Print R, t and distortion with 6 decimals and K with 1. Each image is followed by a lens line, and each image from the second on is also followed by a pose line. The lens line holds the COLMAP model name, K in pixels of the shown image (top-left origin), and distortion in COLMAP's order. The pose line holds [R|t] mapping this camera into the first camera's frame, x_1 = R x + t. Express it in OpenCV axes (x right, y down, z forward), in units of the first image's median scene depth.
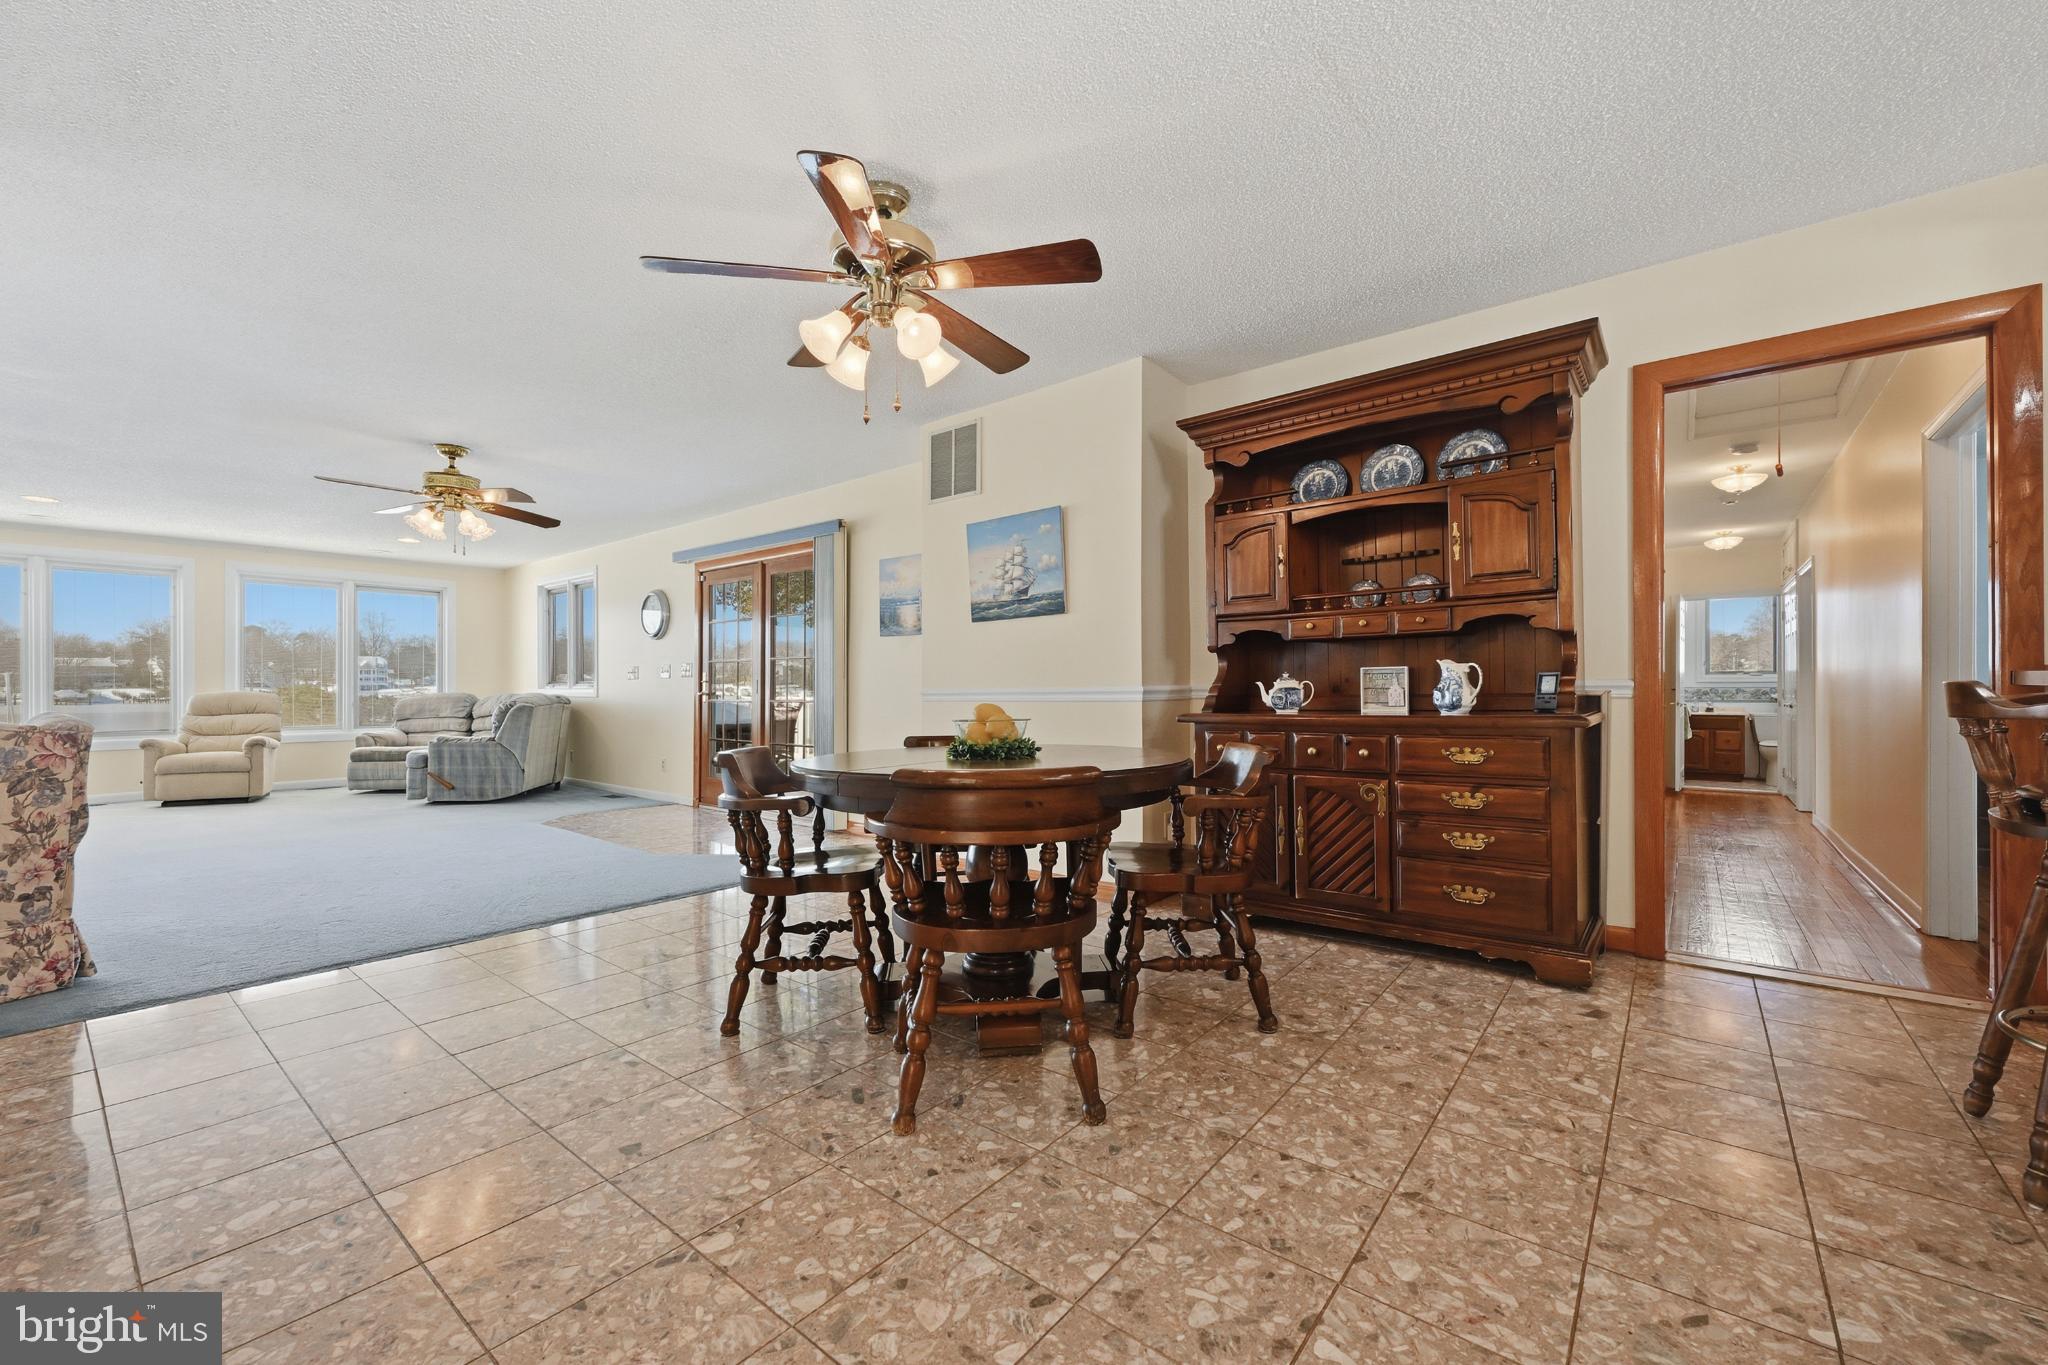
lens RADIAL K [[809.1, 0, 1023.3], [0, 809.1, 690.5], [0, 0, 1]] dist [0.002447, 0.000225]
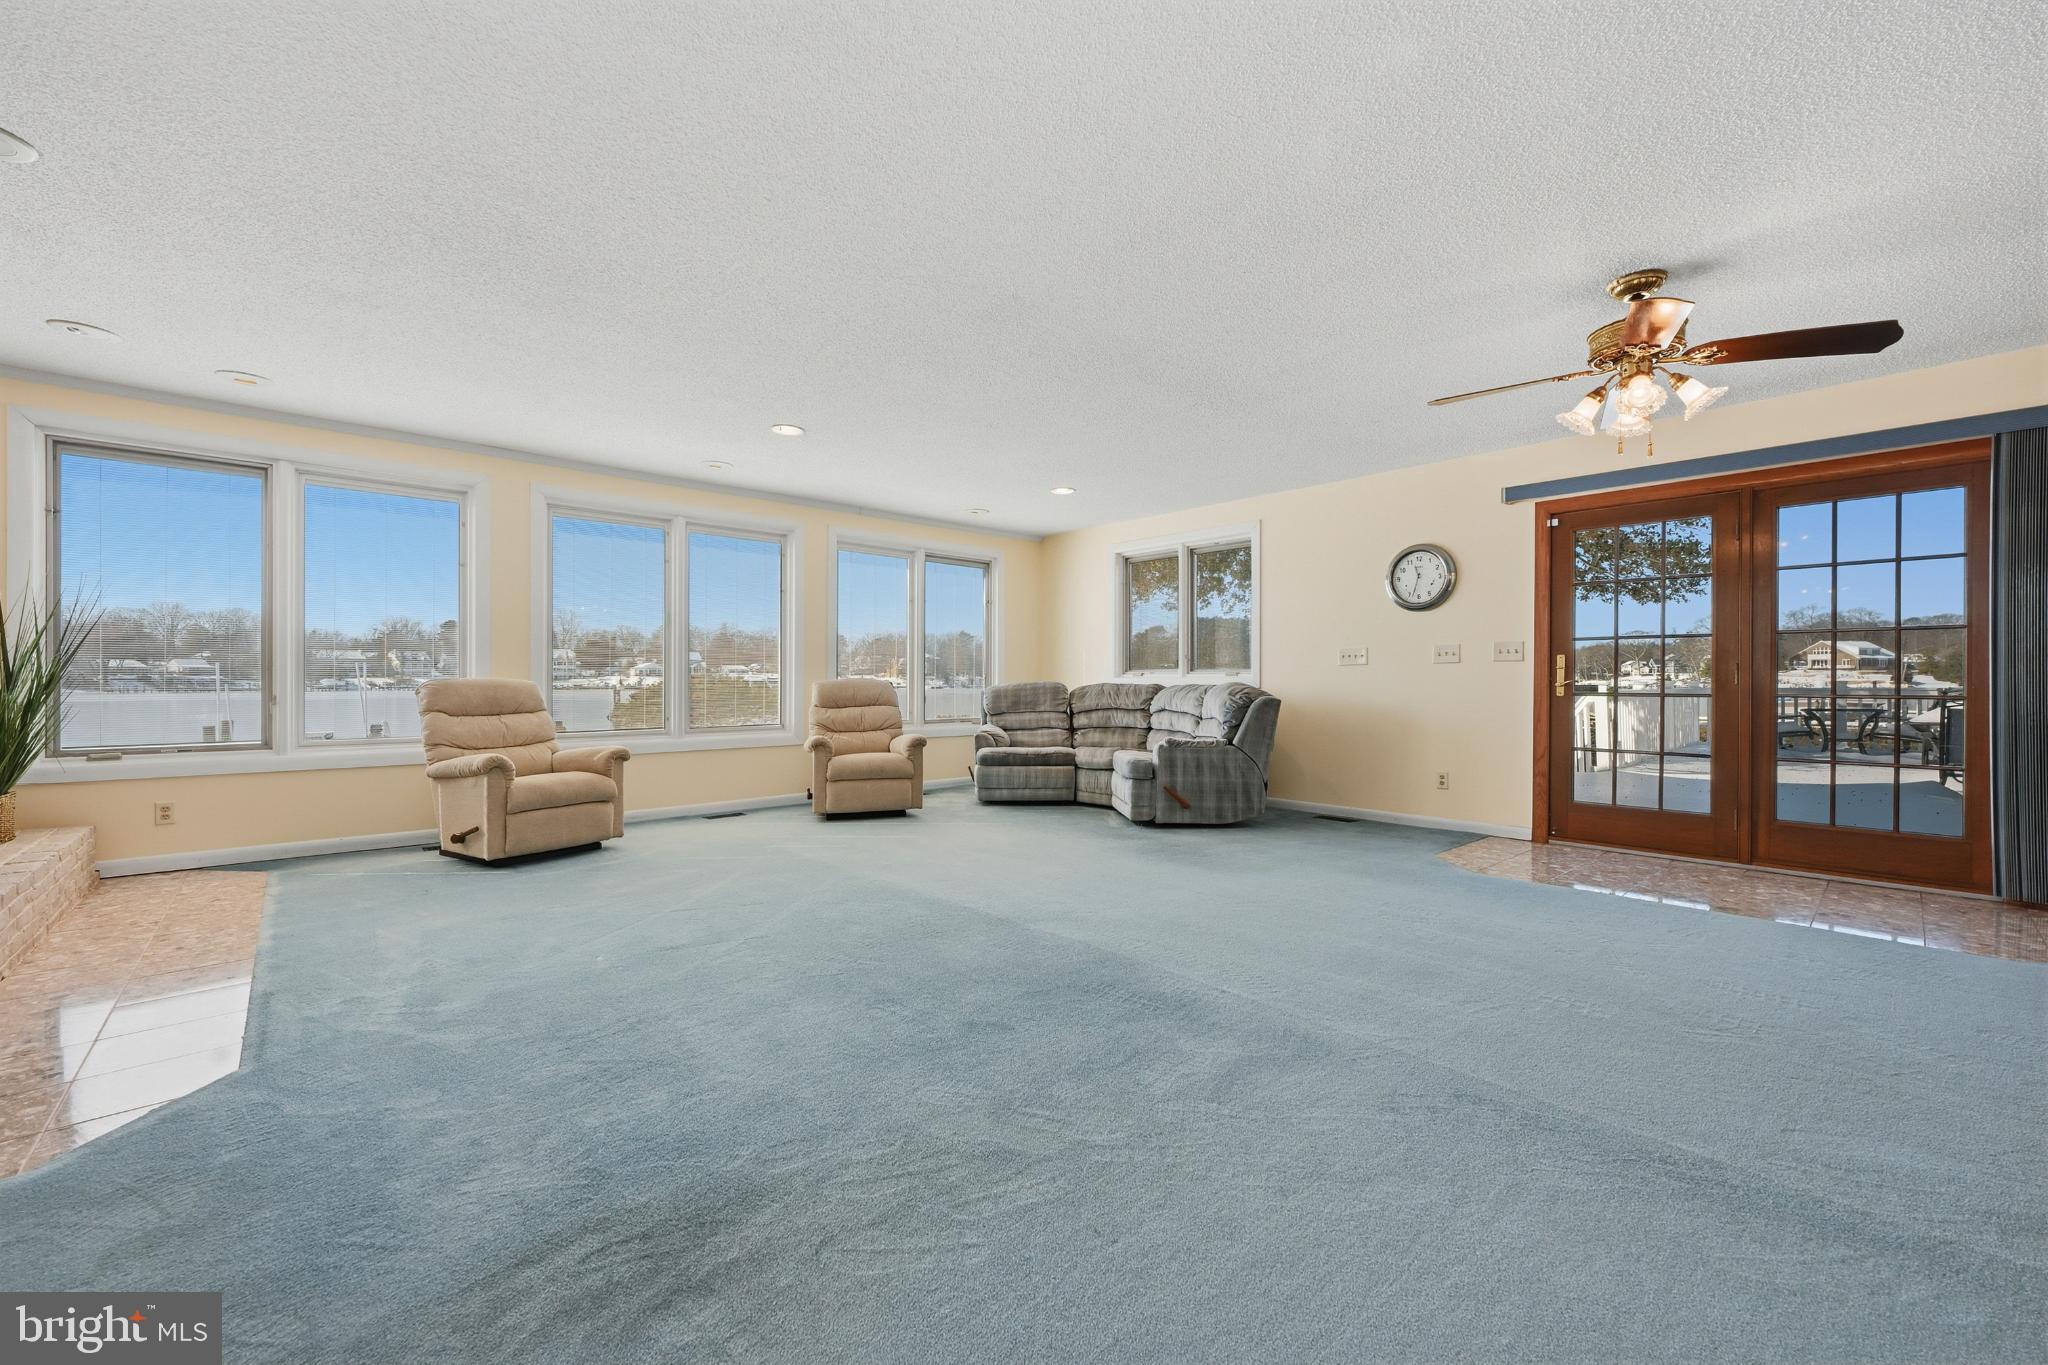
lens RADIAL K [[809.1, 0, 1038.3], [0, 809.1, 680.3], [0, 0, 1]] dist [0.002447, 0.000225]
pose [[0.989119, 0.003228, -0.147085, -0.726085], [-0.003523, 0.999992, -0.001742, 0.003364], [0.147078, 0.002242, 0.989122, 0.222354]]
